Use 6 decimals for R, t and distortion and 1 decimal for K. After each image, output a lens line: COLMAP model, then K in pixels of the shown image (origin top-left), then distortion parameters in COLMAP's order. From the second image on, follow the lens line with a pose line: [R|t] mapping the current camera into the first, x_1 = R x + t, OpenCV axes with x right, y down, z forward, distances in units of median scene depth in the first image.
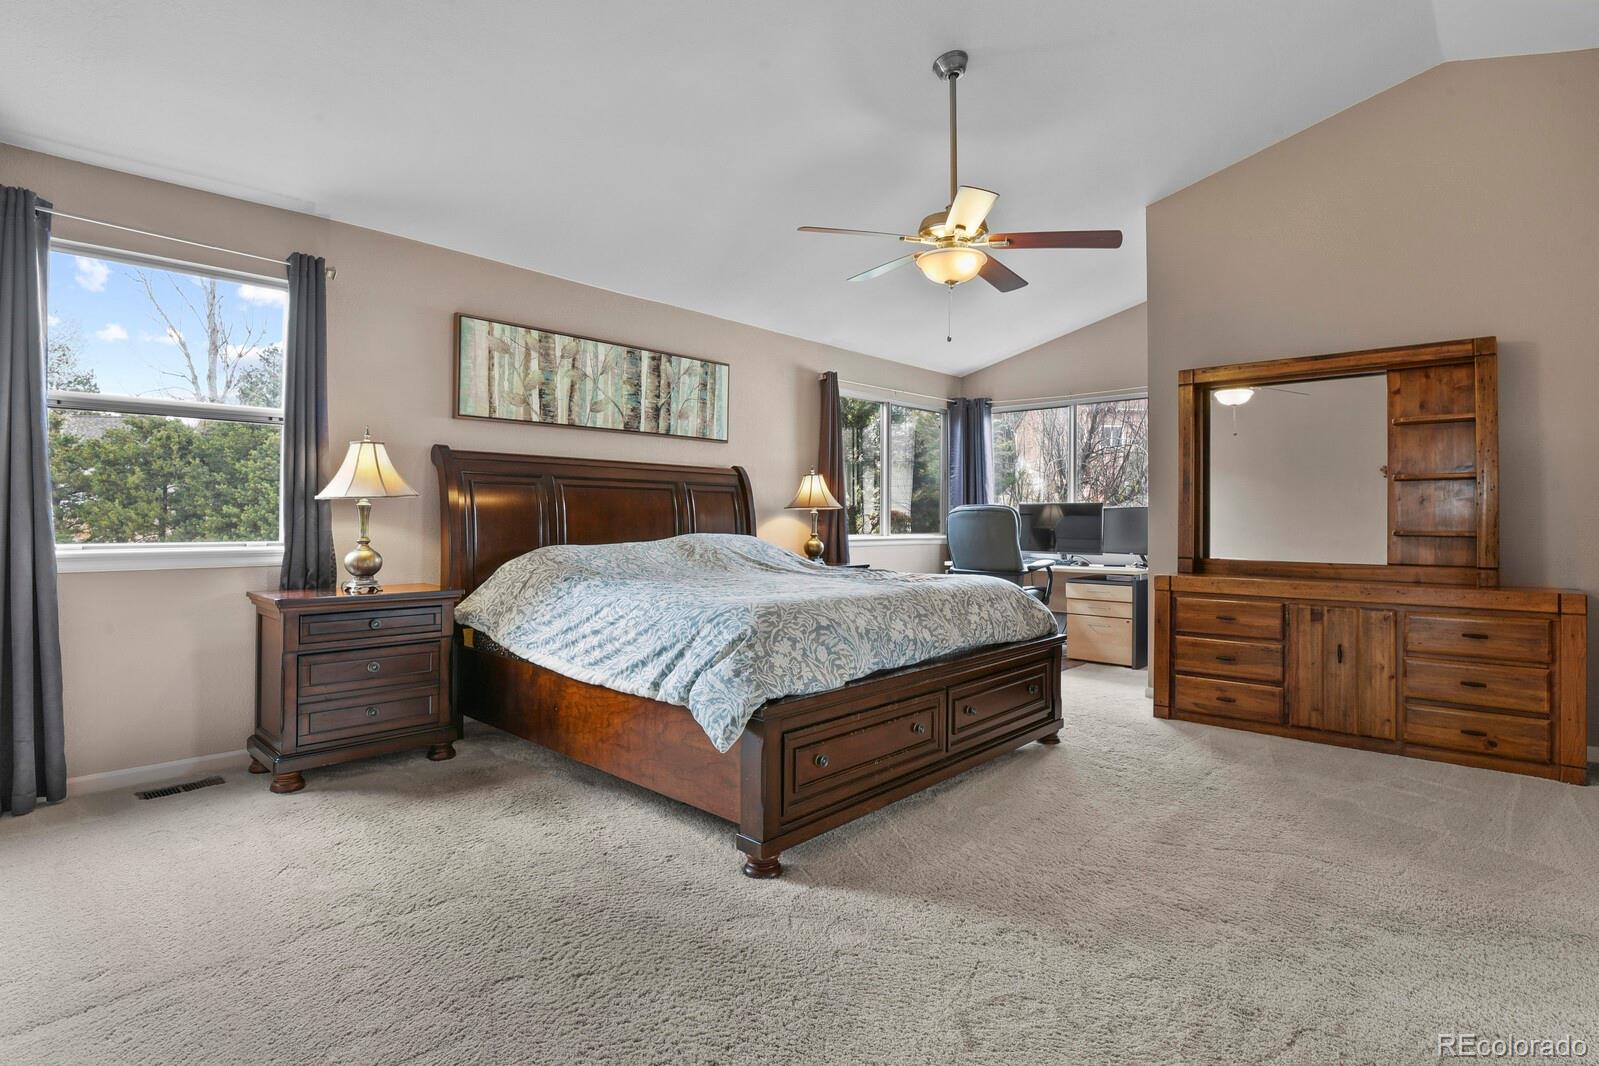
lens RADIAL K [[795.5, 0, 800.5], [0, 795.5, 490.6], [0, 0, 1]] dist [-0.028234, -0.000210]
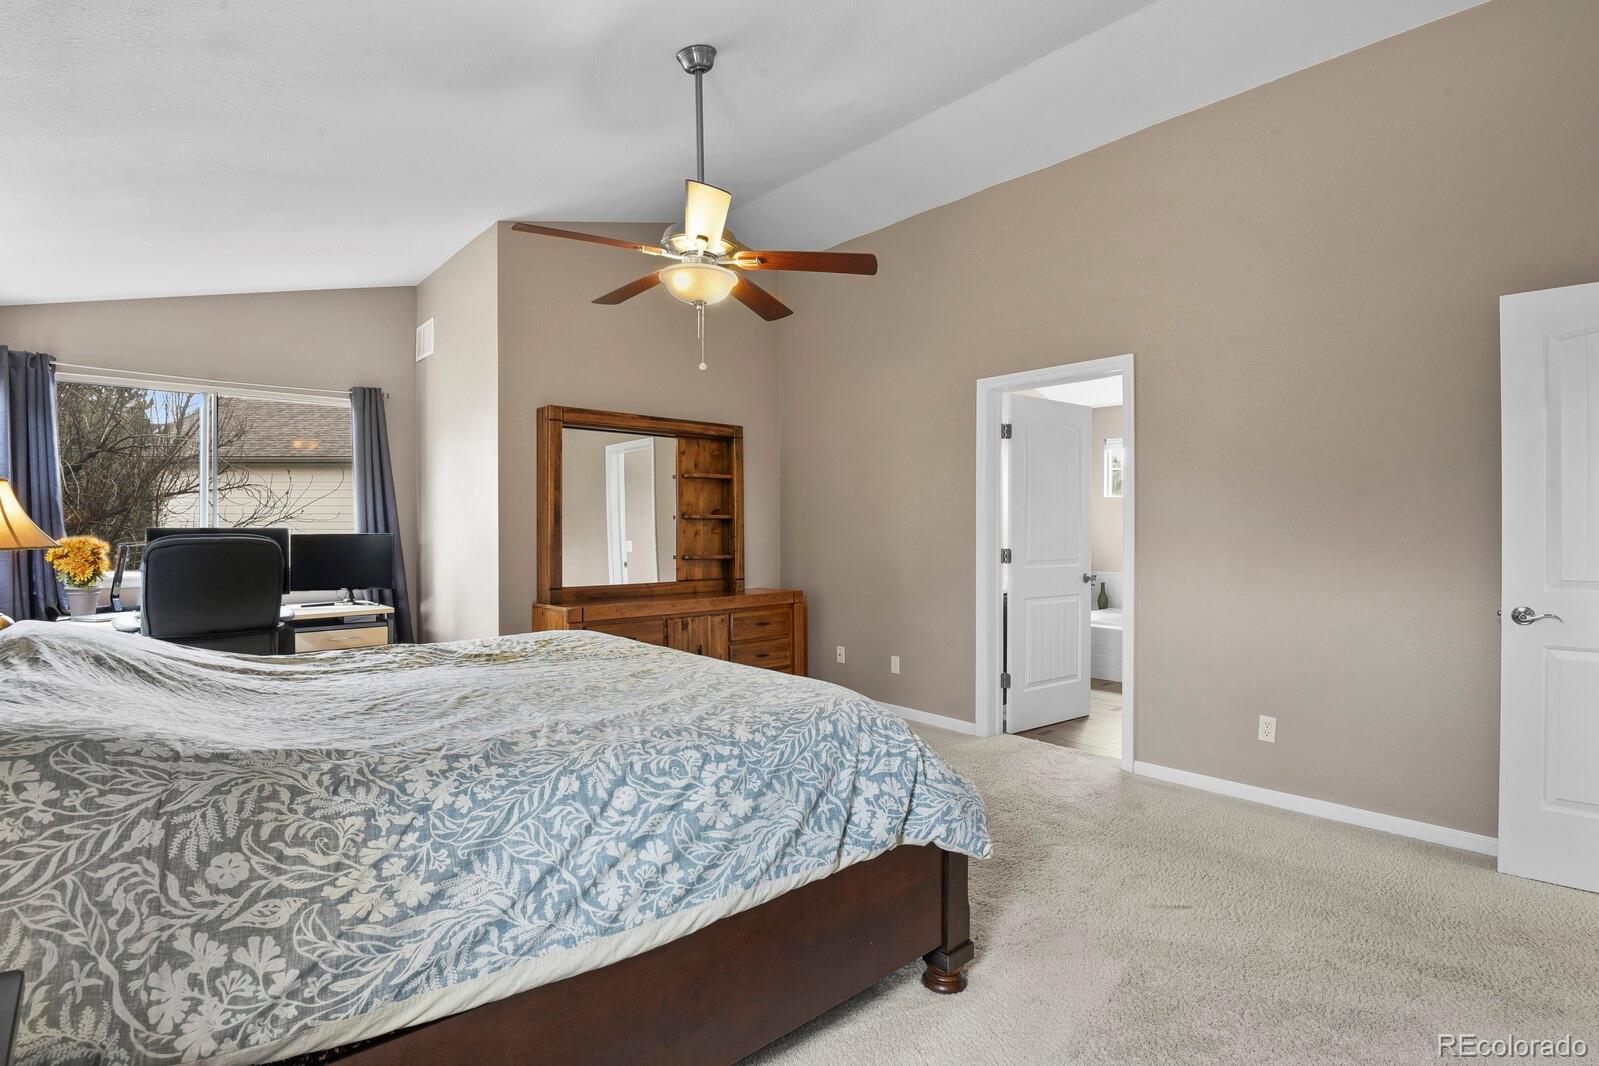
lens RADIAL K [[782.0, 0, 799.5], [0, 782.0, 533.0], [0, 0, 1]] dist [-0.028769, -0.000177]
pose [[0.104392, -0.014269, 0.994434, -0.621480], [-0.029346, 0.999417, 0.017421, -0.019756], [-0.994103, -0.031002, 0.103913, 0.738227]]
